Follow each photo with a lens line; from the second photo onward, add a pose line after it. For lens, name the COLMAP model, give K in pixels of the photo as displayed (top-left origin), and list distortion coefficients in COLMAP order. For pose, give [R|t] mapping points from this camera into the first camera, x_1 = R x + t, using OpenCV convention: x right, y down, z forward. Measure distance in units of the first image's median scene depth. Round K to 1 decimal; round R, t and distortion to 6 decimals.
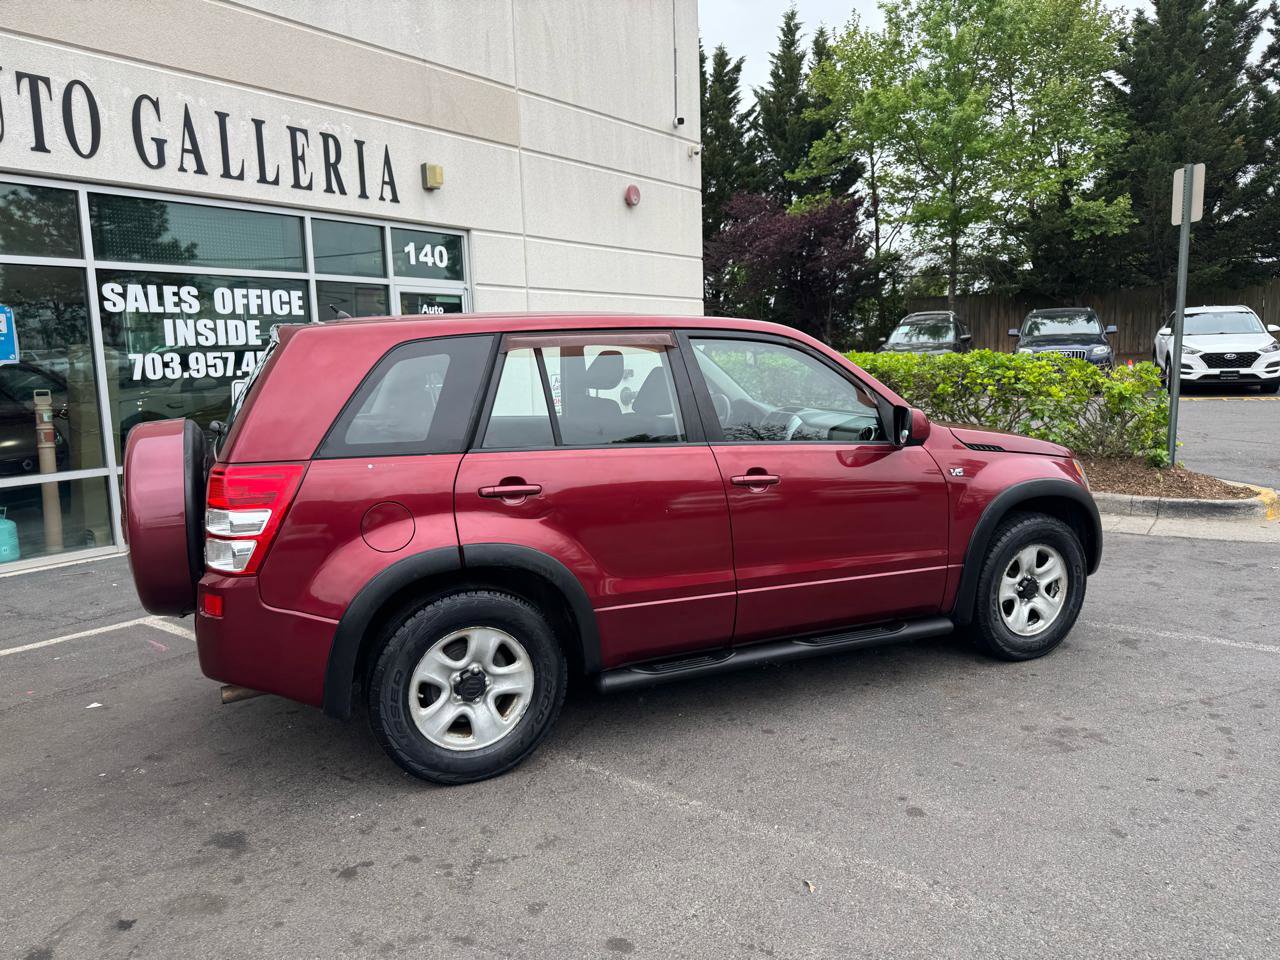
lens RADIAL K [[902.2, 0, 647.4], [0, 902.2, 478.8], [0, 0, 1]] dist [0.042326, -0.054857]
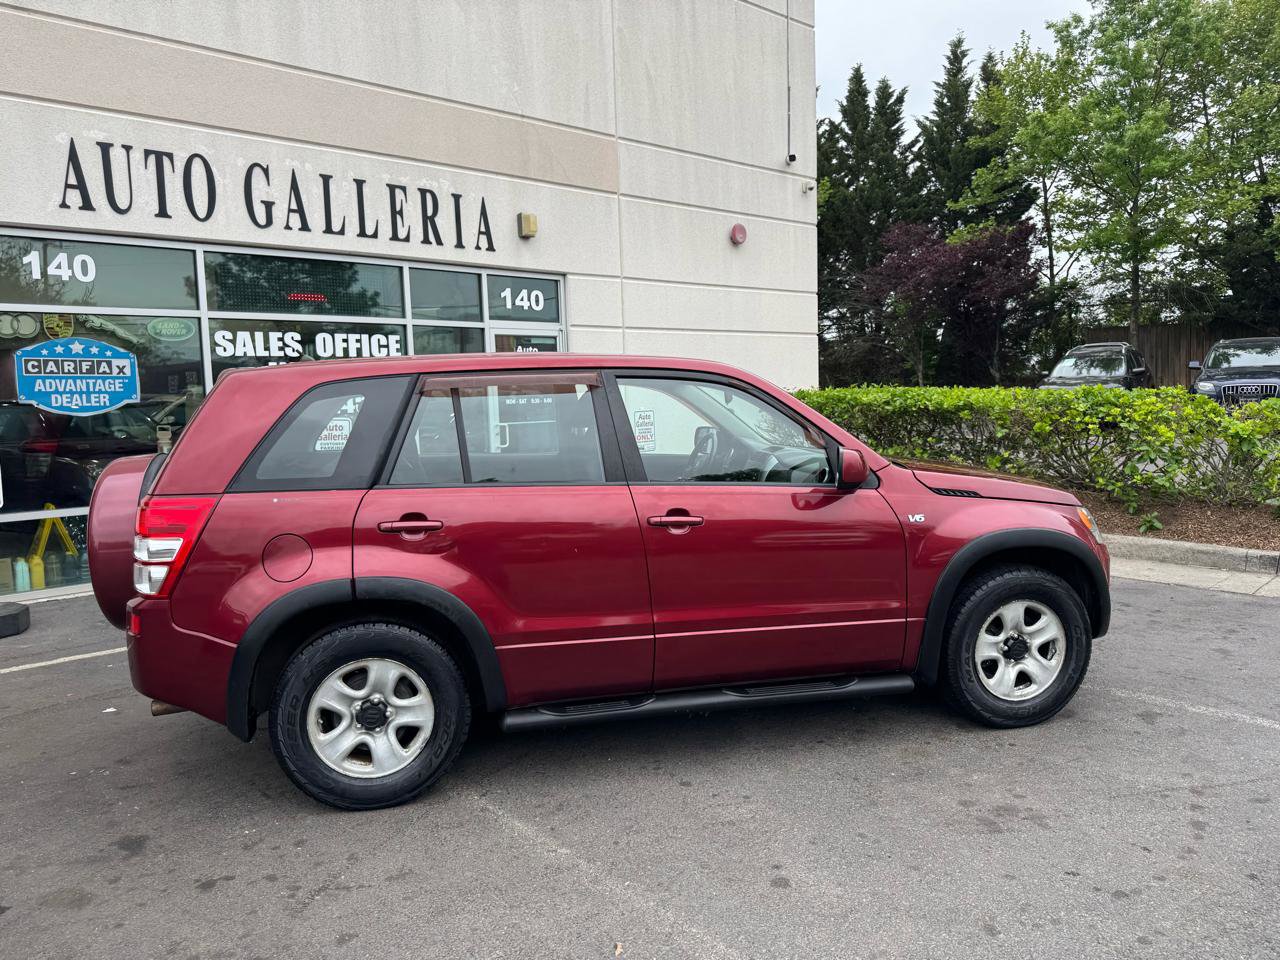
lens RADIAL K [[897.7, 0, 649.5], [0, 897.7, 476.9], [0, 0, 1]] dist [0.060785, -0.088628]
pose [[0.980019, 0.015098, -0.198331, 0.137650], [-0.023191, 0.998988, -0.038544, -0.004300], [0.197548, 0.042374, 0.979377, 0.018201]]
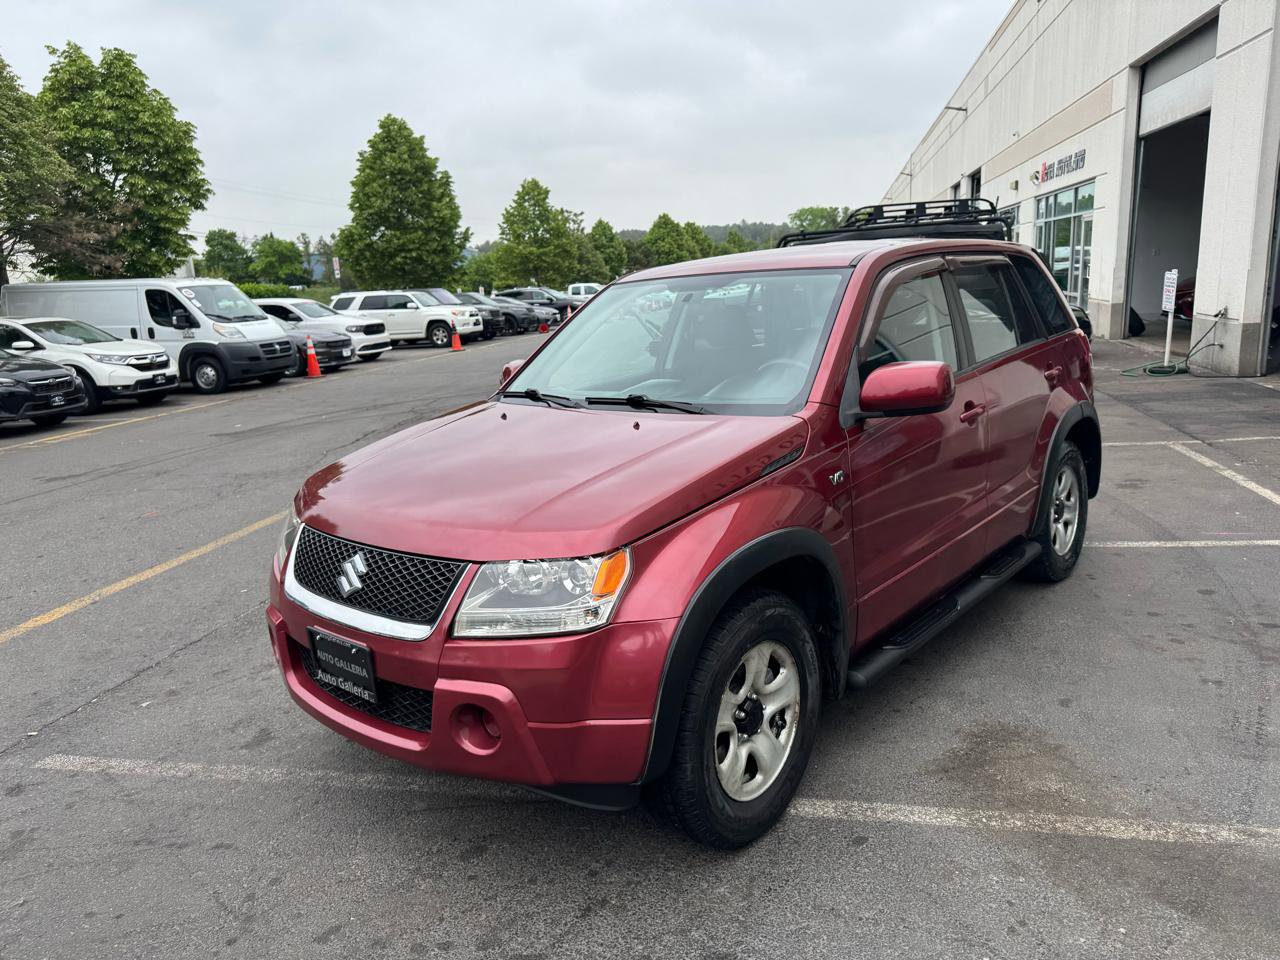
lens RADIAL K [[904.2, 0, 640.0], [0, 904.2, 480.0], [0, 0, 1]] dist [0.030145, -0.035683]
pose [[-0.900308, 0.165621, -0.402512, 0.313353], [0.015645, 0.936490, 0.350345, -0.164604], [0.434973, 0.309121, -0.845720, 1.027886]]
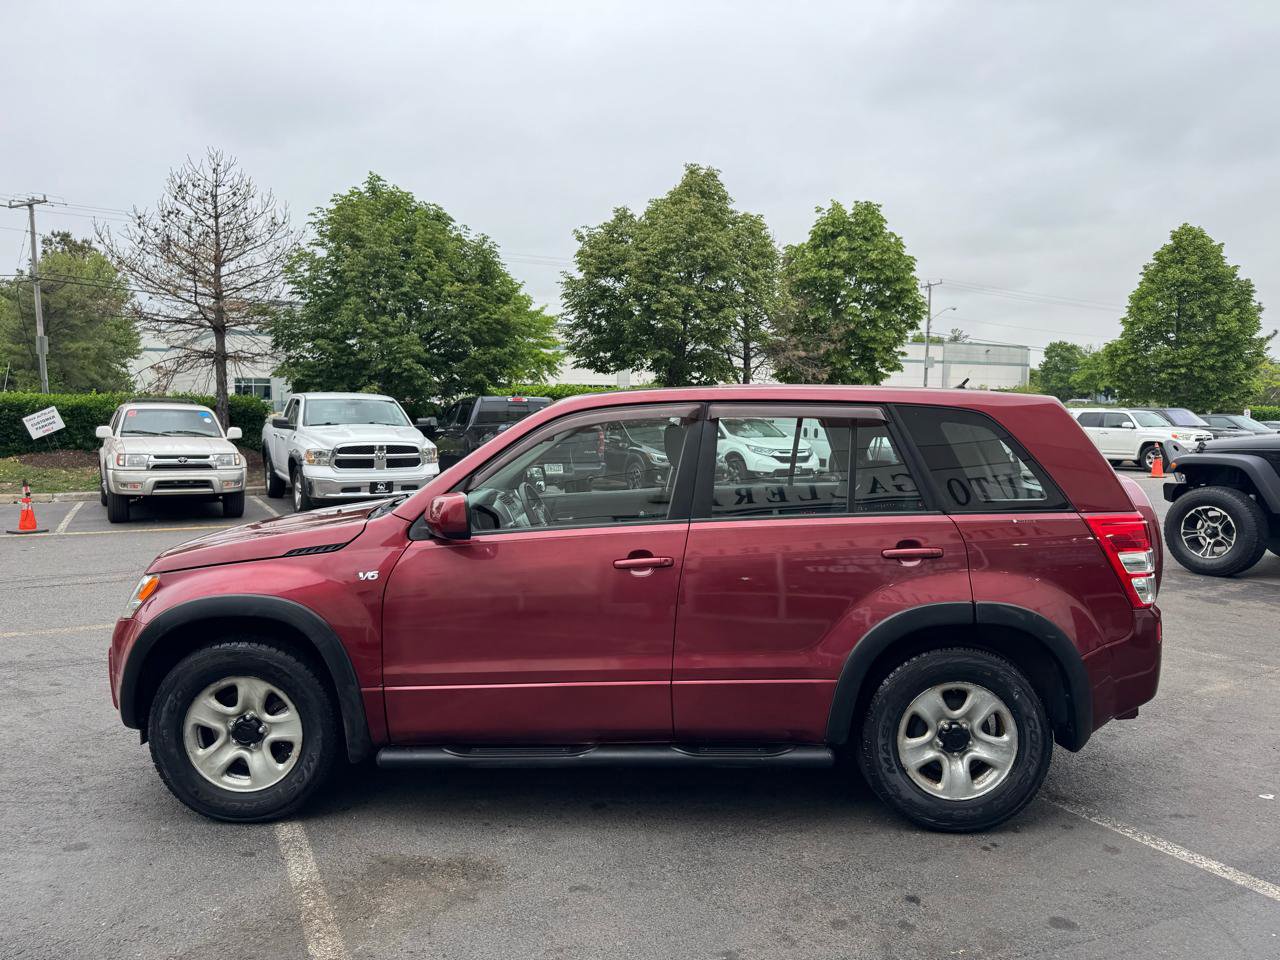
lens RADIAL K [[897.5, 0, 650.0], [0, 897.5, 478.7], [0, 0, 1]] dist [0.026046, -0.028932]
pose [[-0.912285, -0.007534, 0.409486, -0.222771], [0.079304, 0.977658, 0.194666, -0.159080], [-0.401804, 0.210065, -0.891306, 1.084206]]
